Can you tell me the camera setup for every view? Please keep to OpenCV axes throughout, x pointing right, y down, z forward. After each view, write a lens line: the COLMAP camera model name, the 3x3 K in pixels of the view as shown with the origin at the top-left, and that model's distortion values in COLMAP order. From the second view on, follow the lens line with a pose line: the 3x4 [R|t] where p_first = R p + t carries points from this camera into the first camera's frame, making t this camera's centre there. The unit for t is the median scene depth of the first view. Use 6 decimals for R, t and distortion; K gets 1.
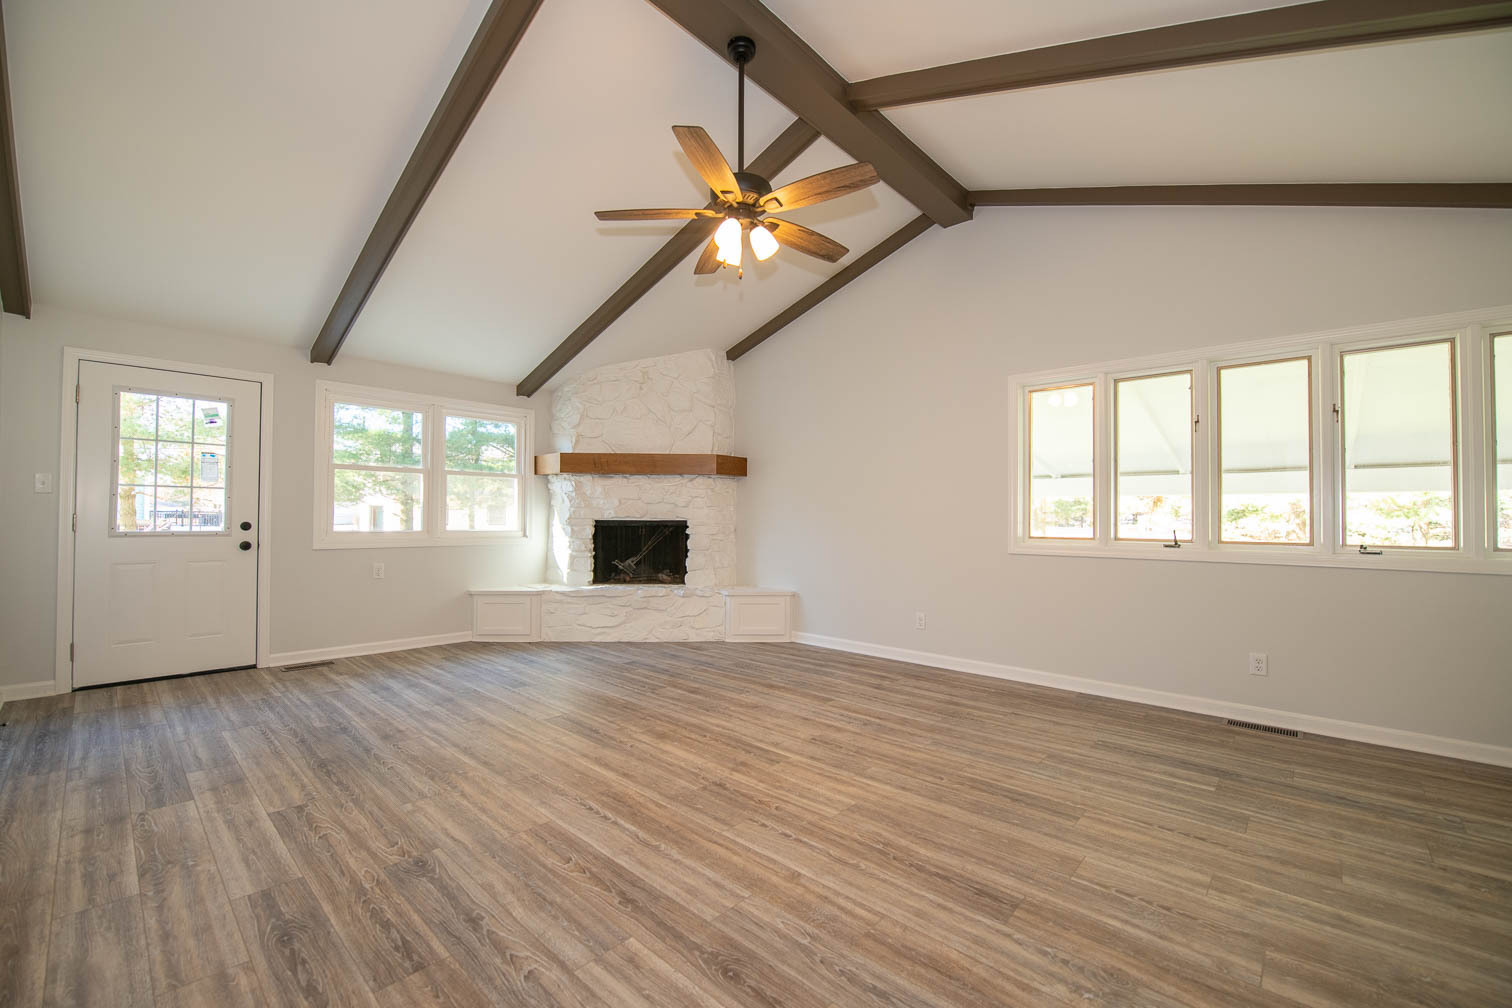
lens RADIAL K [[614.7, 0, 753.0], [0, 614.7, 516.0], [0, 0, 1]] dist [-0.014846, -0.000291]
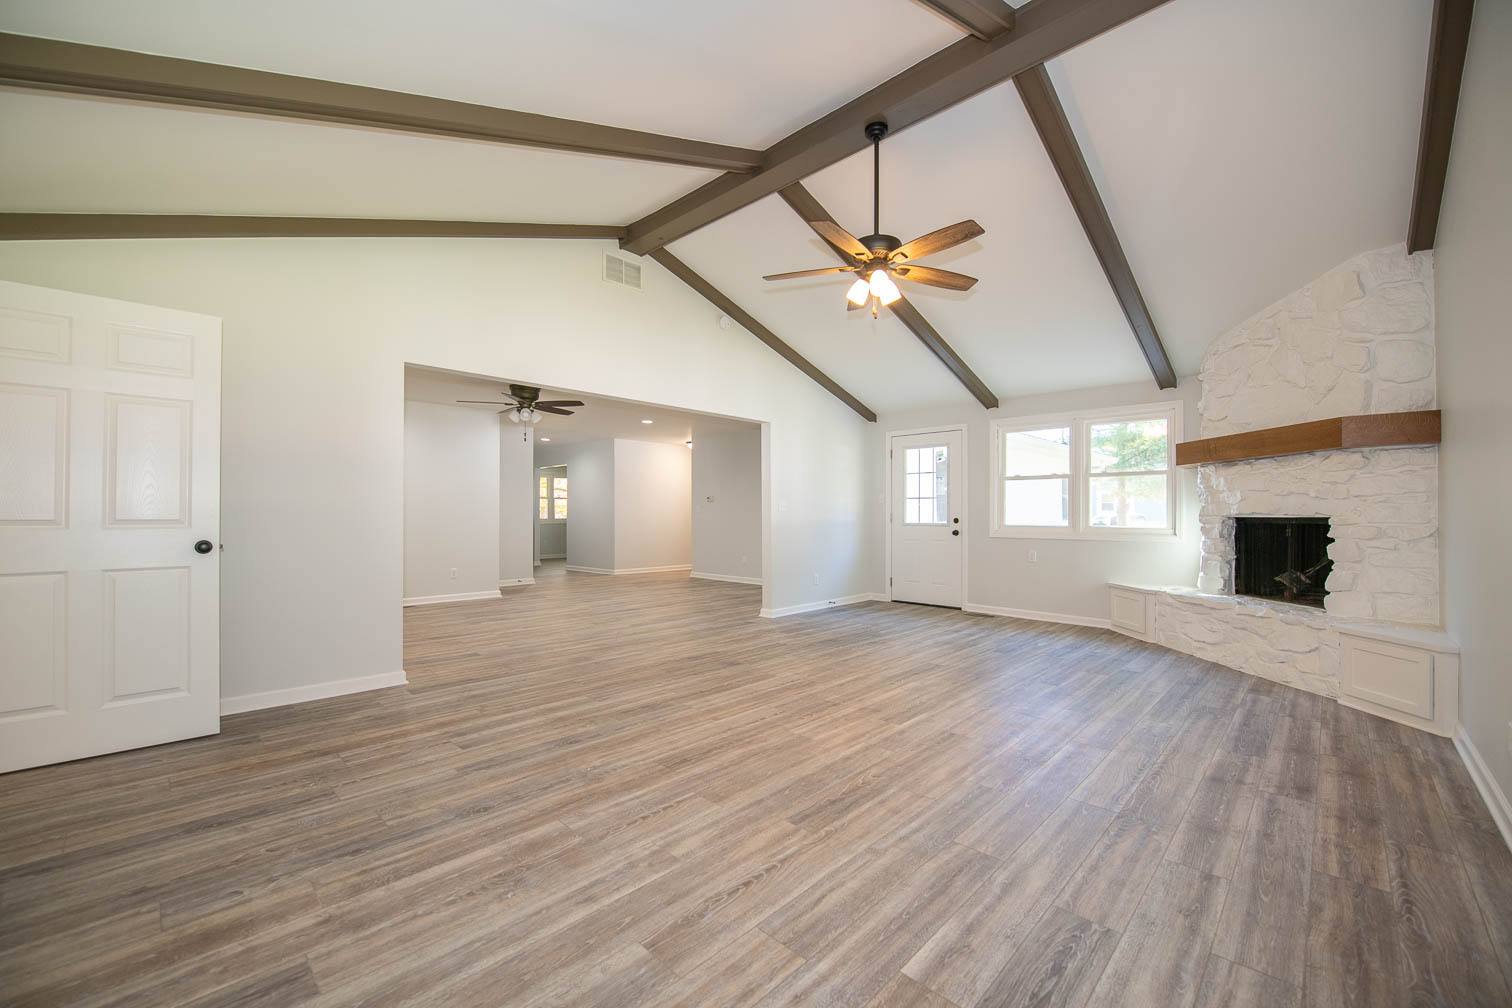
lens RADIAL K [[614.7, 0, 757.9], [0, 614.7, 502.2], [0, 0, 1]] dist [-0.014846, -0.000291]
pose [[-0.029772, -0.028477, -0.999151, 1.259304], [-0.003010, 0.999592, -0.028400, 0.025063], [0.999552, 0.002162, -0.029846, 0.822465]]
